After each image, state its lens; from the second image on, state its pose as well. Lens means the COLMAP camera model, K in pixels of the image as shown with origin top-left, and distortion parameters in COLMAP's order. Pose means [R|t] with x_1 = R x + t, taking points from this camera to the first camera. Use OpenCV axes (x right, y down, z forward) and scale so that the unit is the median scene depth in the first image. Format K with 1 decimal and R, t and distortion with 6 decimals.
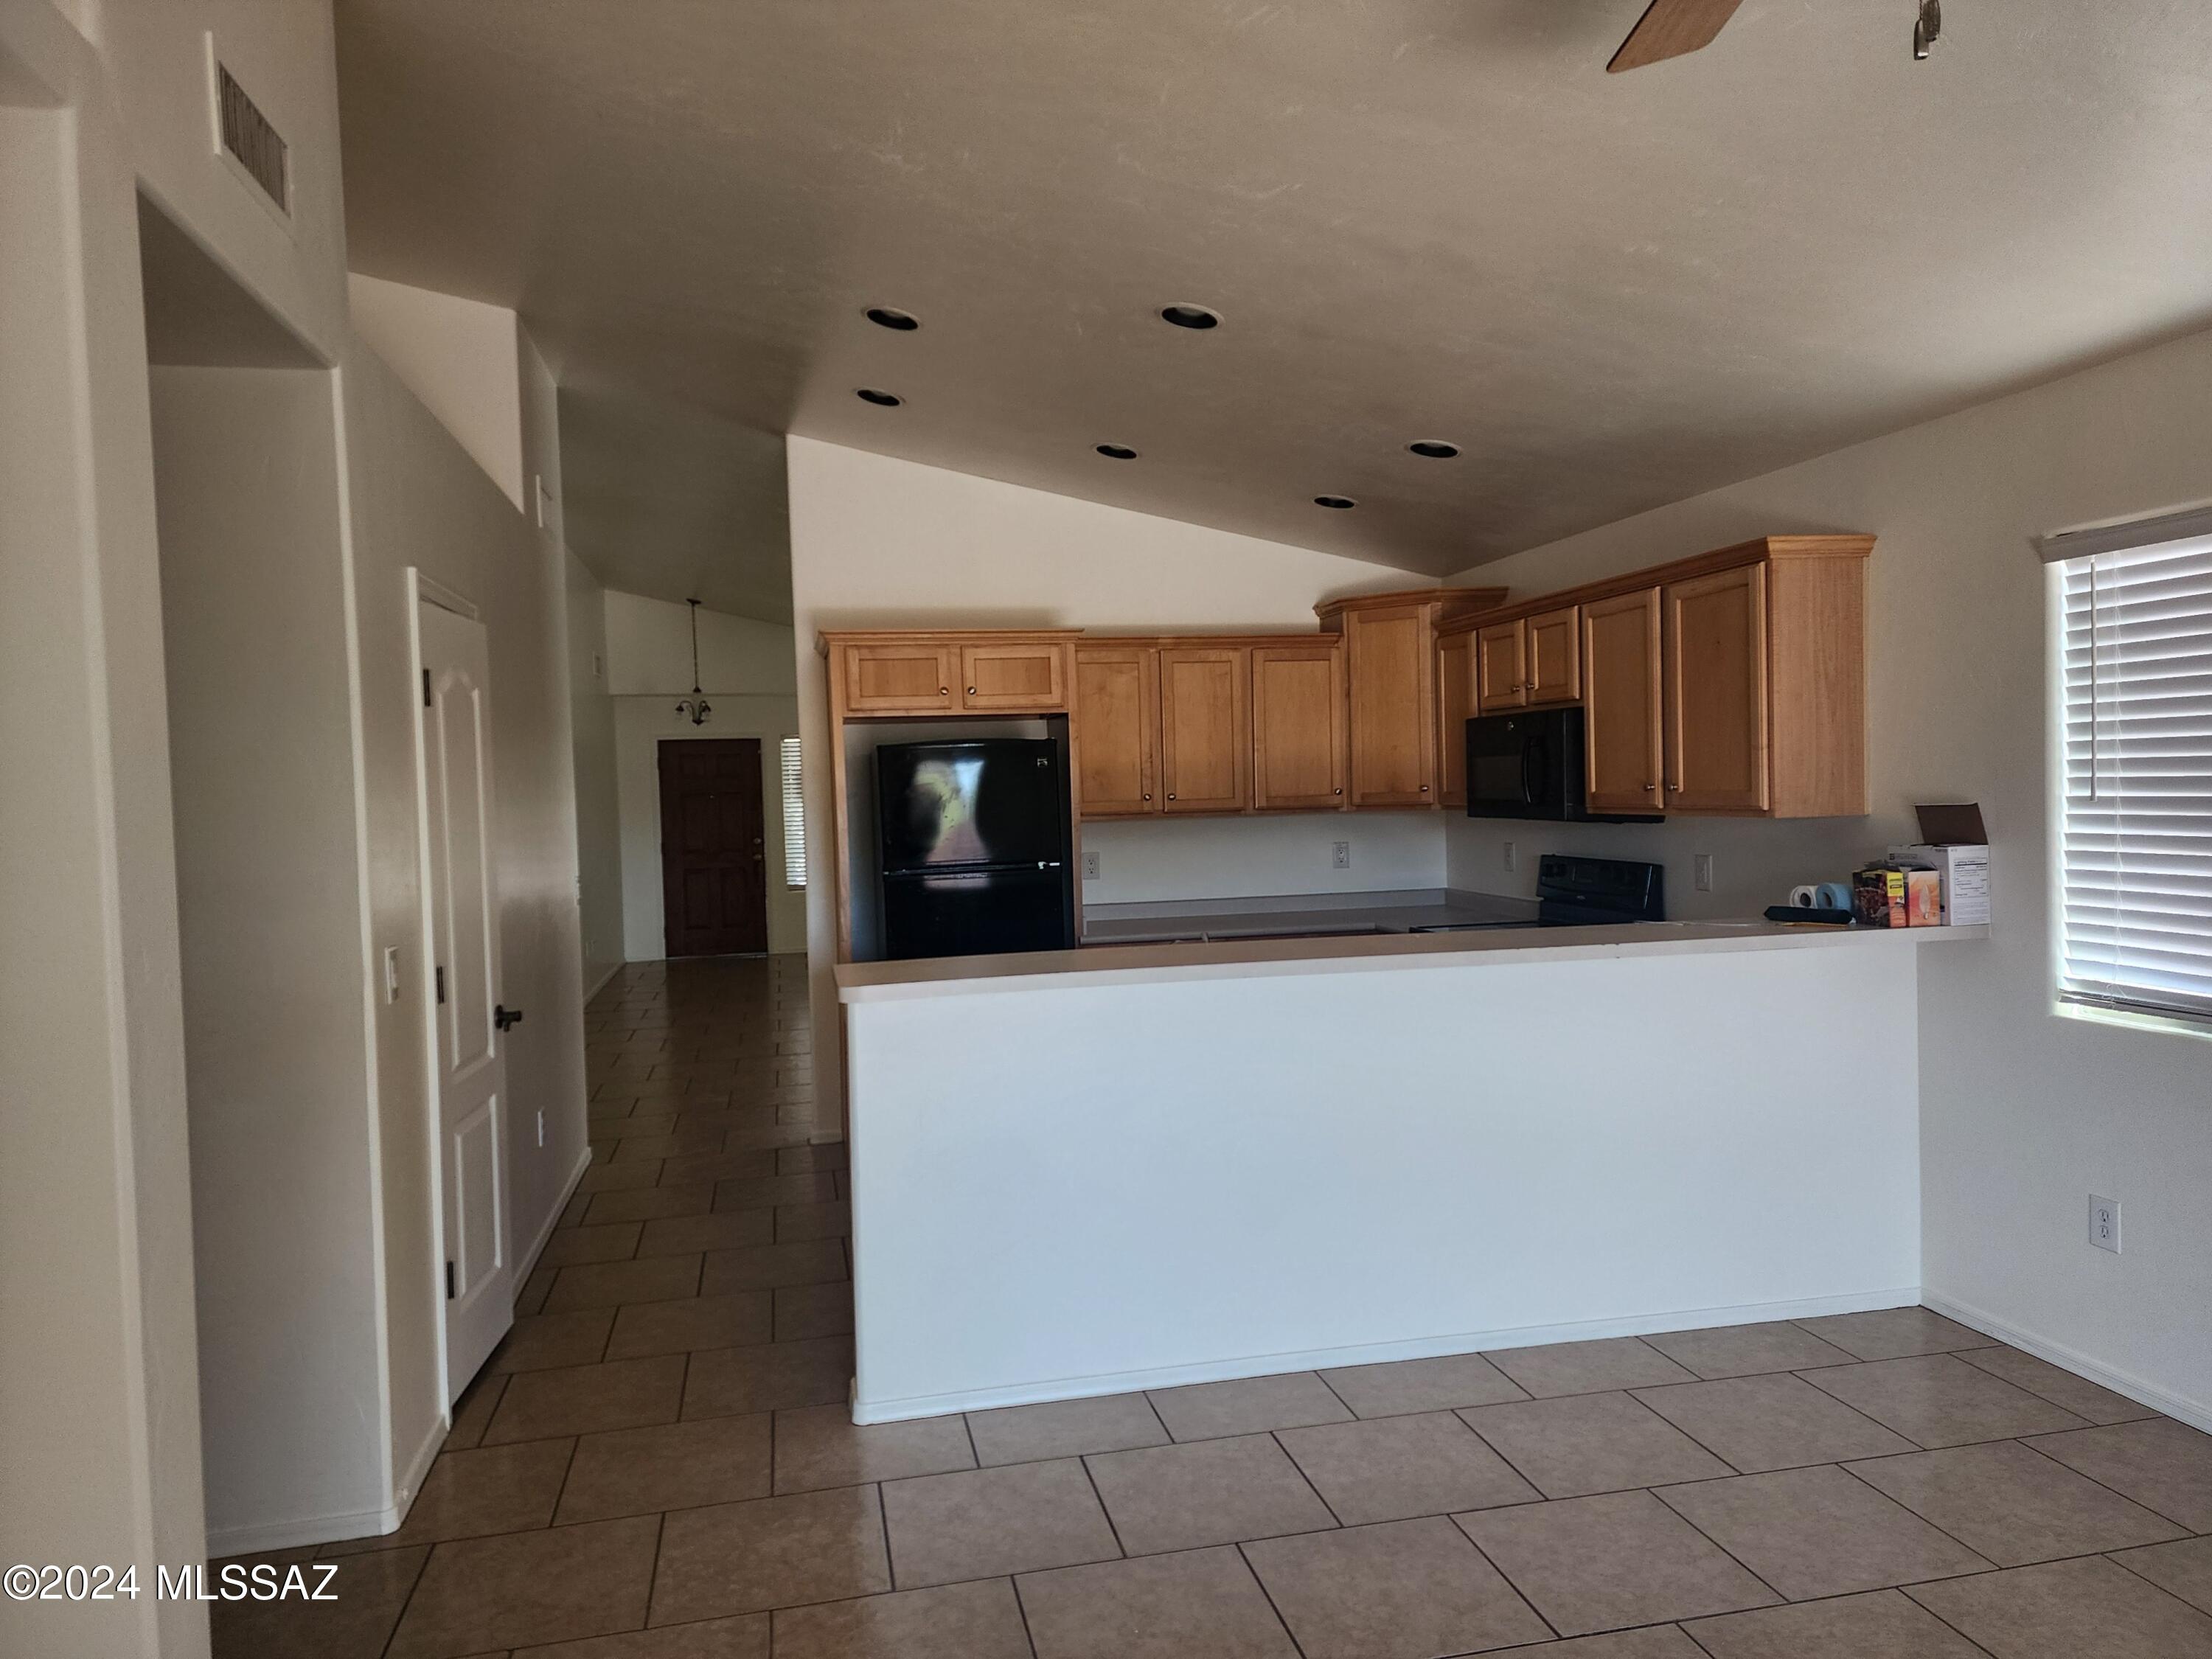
lens RADIAL K [[1454.6, 0, 1118.9], [0, 1454.6, 836.9], [0, 0, 1]] dist [0.049294, -0.019776]
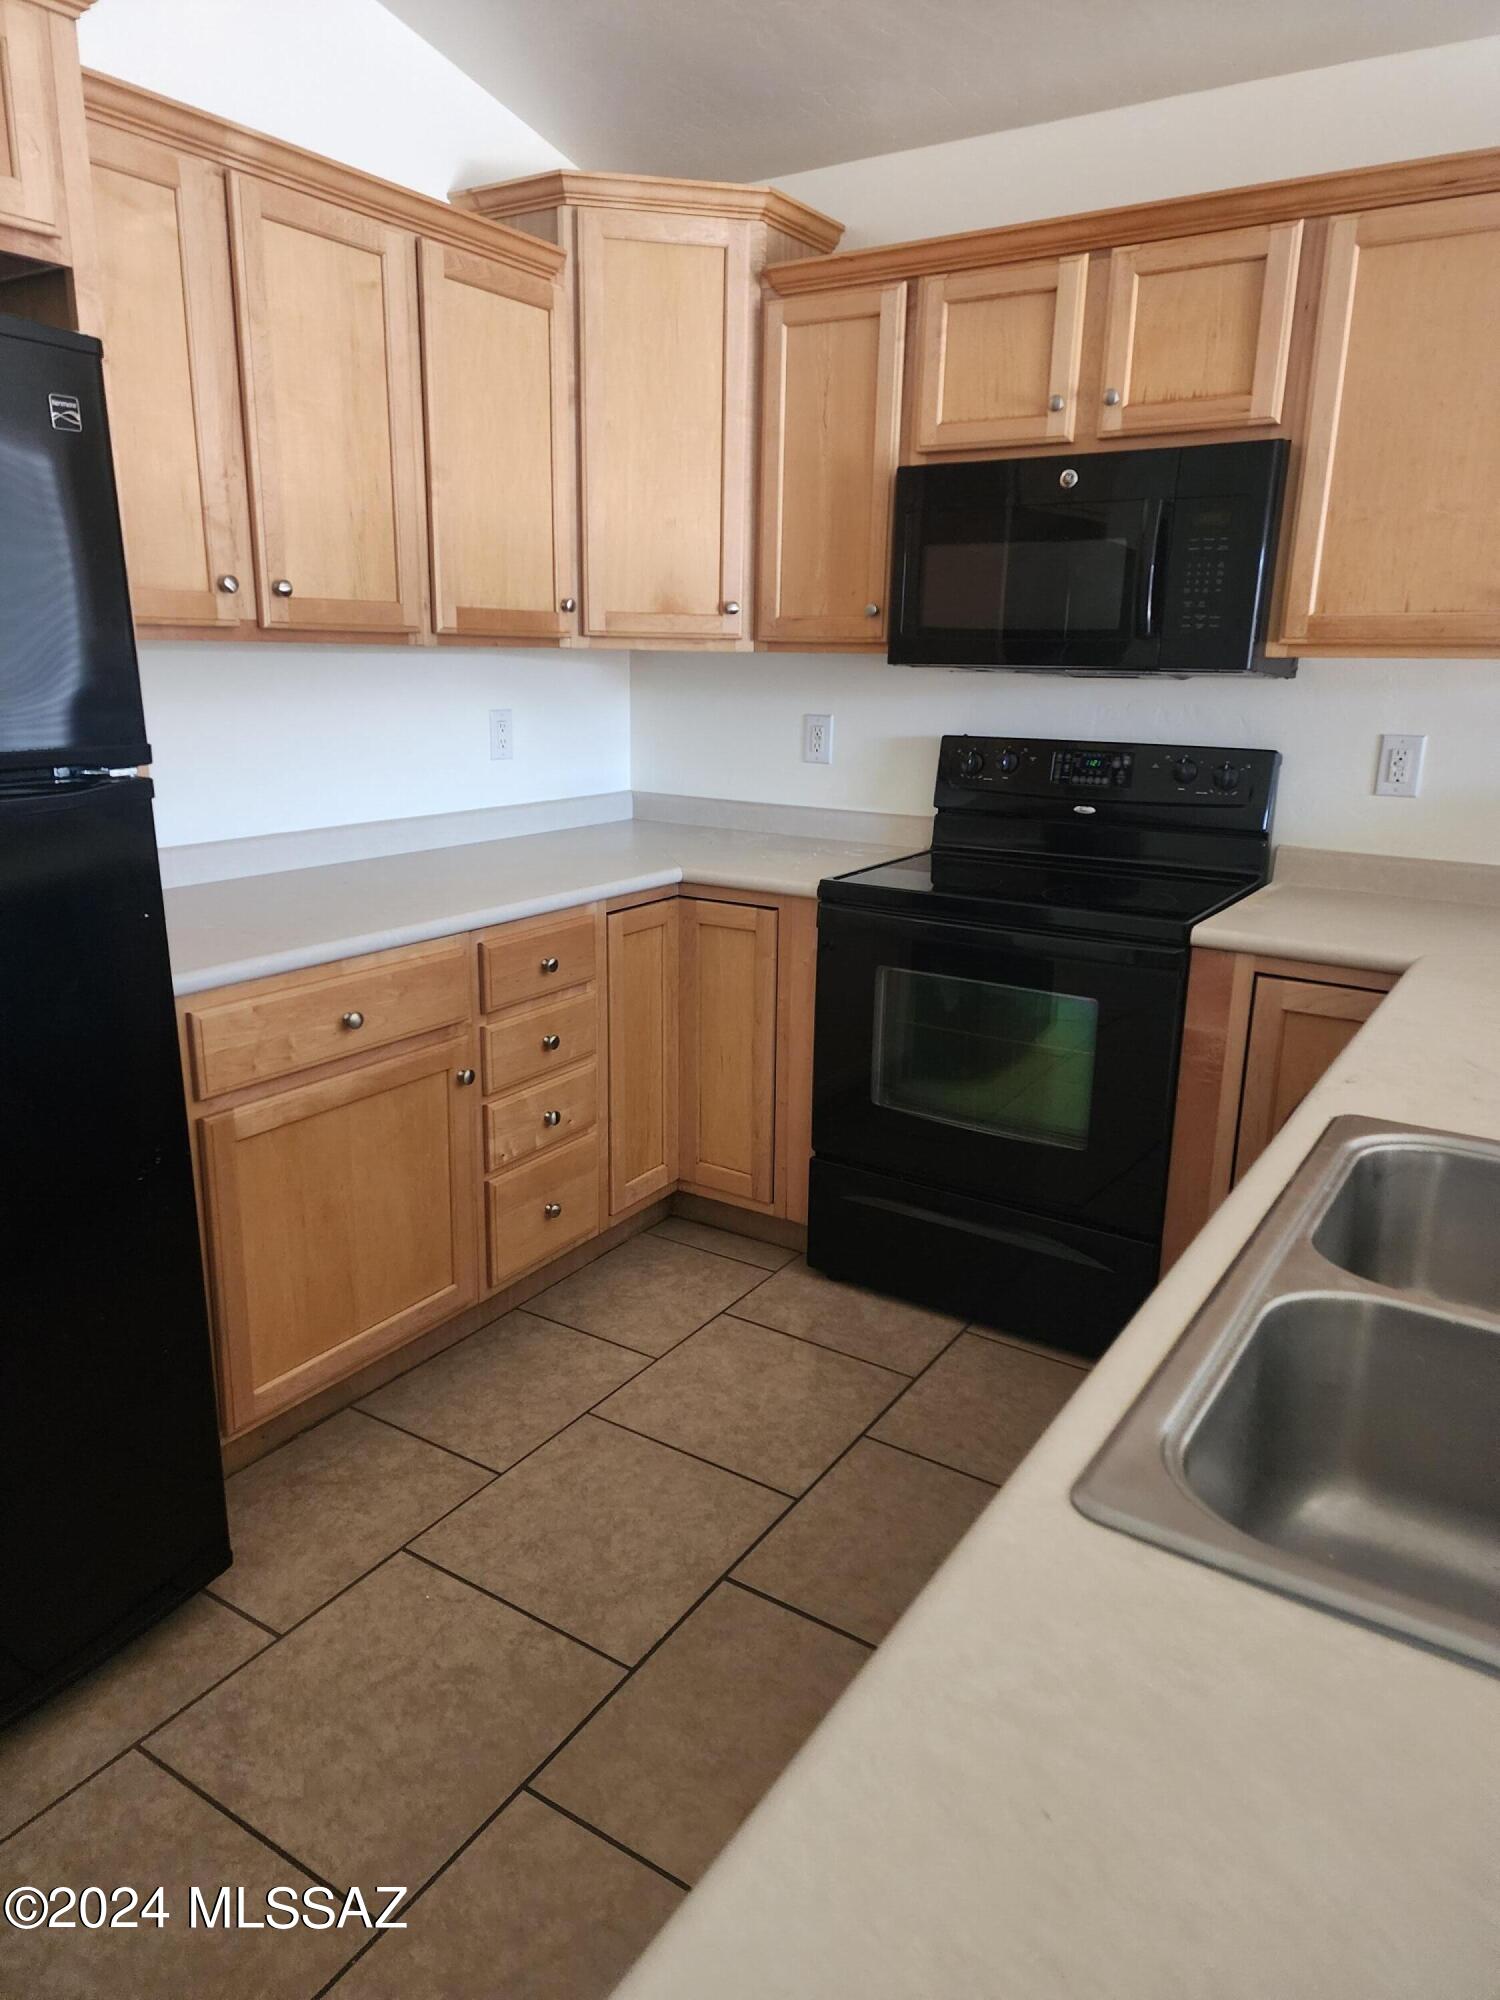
lens RADIAL K [[1315.2, 0, 748.3], [0, 1315.2, 998.0], [0, 0, 1]] dist [0.049294, -0.019776]
pose [[0.726870, -0.138979, 0.672566, -0.138242], [-0.009890, 0.977090, 0.212595, 0.003458], [-0.686704, -0.161180, 0.708843, 0.664607]]
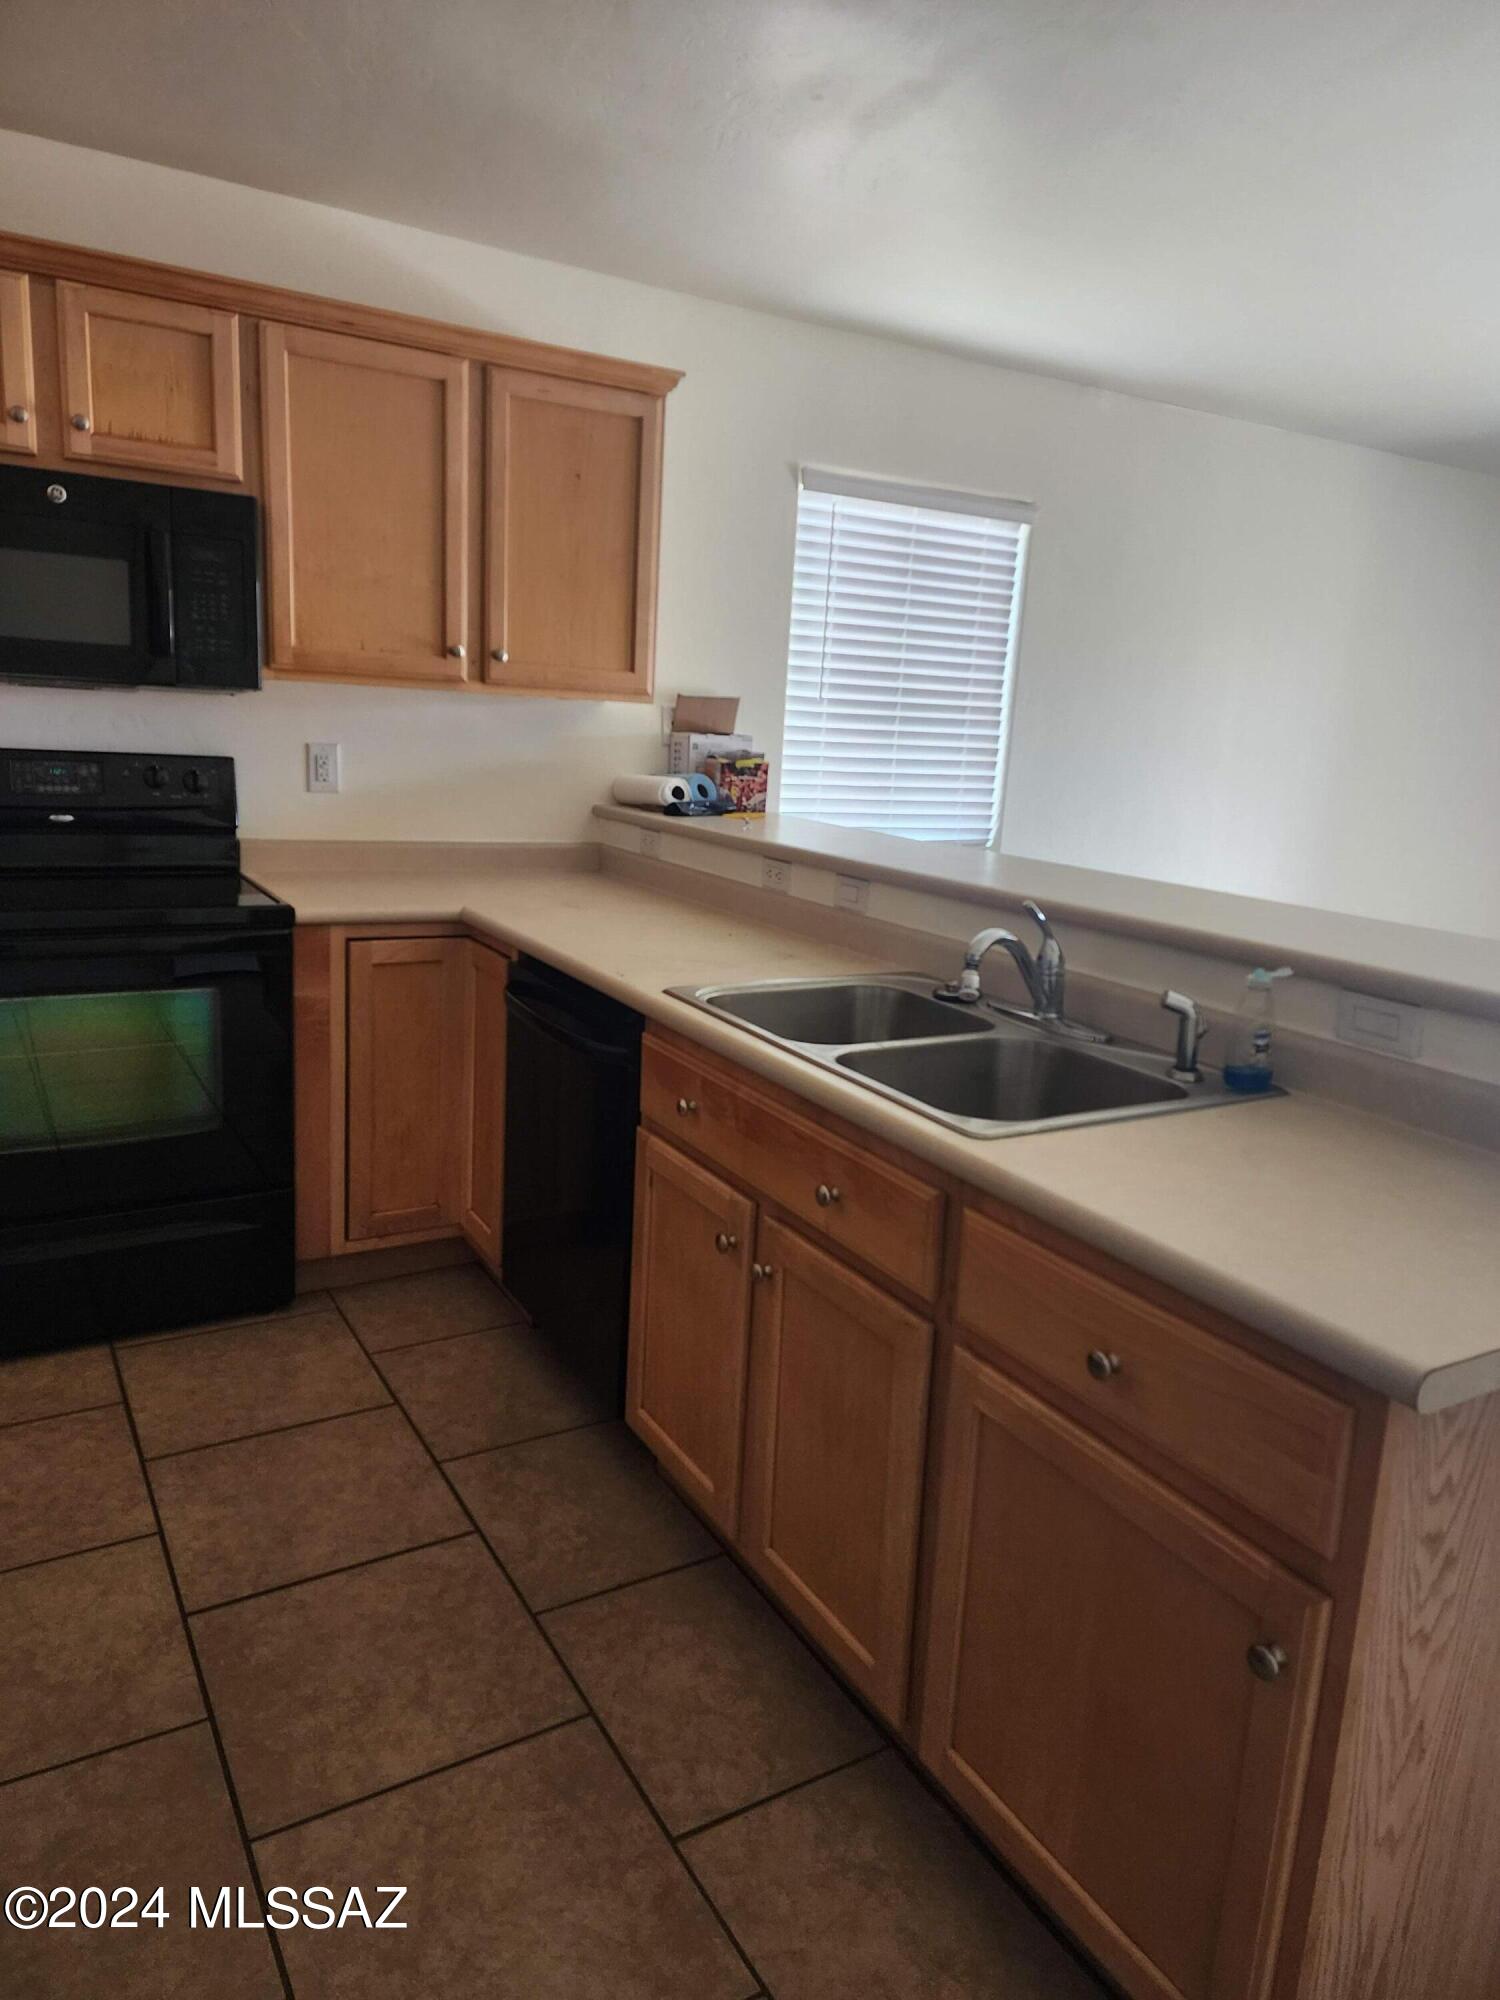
lens RADIAL K [[1315.2, 0, 720.1], [0, 1315.2, 986.5], [0, 0, 1]] dist [0.049294, -0.019776]
pose [[-0.279669, -0.187639, 0.941582, -0.255747], [-0.014131, 0.981414, 0.191380, 0.001436], [-0.959993, 0.040217, -0.277122, 0.843203]]
